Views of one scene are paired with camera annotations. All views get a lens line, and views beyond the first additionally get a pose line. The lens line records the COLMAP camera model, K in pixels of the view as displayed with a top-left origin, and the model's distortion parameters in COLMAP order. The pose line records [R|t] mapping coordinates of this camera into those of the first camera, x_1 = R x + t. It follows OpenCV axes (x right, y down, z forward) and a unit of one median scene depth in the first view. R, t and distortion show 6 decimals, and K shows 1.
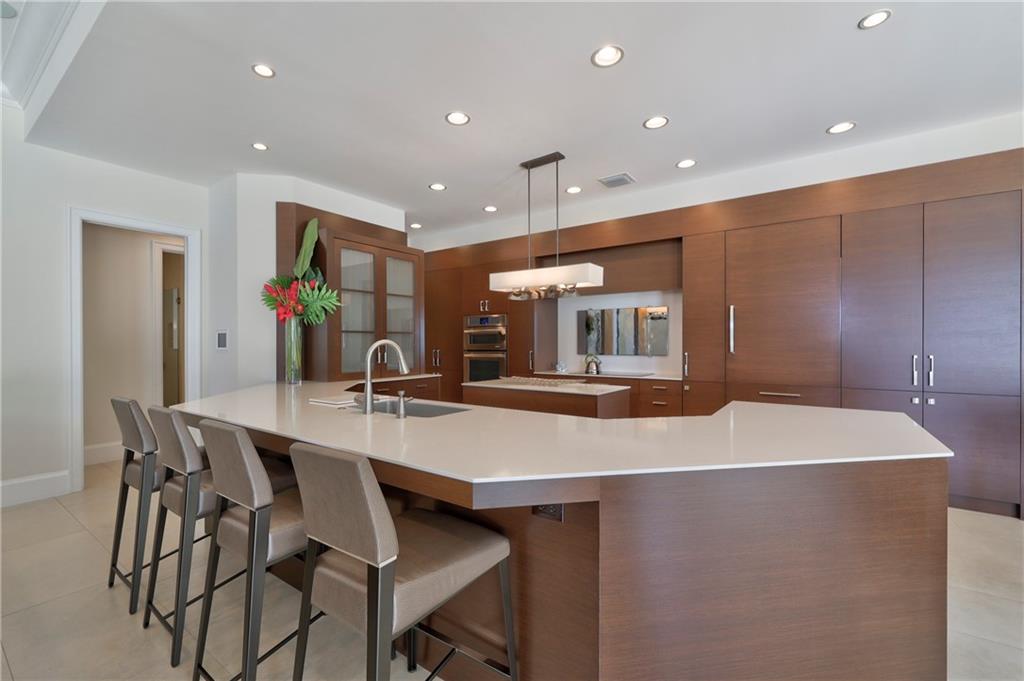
lens RADIAL K [[433.2, 0, 514.0], [0, 433.2, 343.7], [0, 0, 1]] dist [-0.000831, -0.000011]
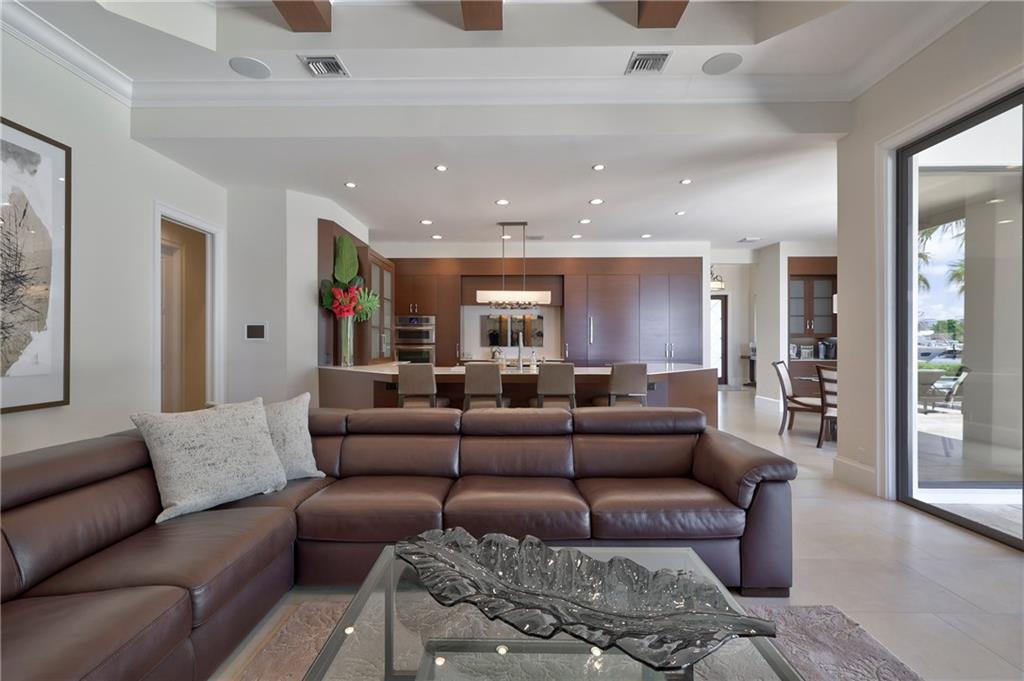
lens RADIAL K [[455.6, 0, 505.5], [0, 455.6, 343.8], [0, 0, 1]] dist [0.002062, -0.000062]
pose [[0.828685, 0.002714, 0.559709, -0.828467], [-0.001889, 0.999996, -0.002052, 0.025634], [-0.559713, 0.000643, 0.828686, -0.352511]]
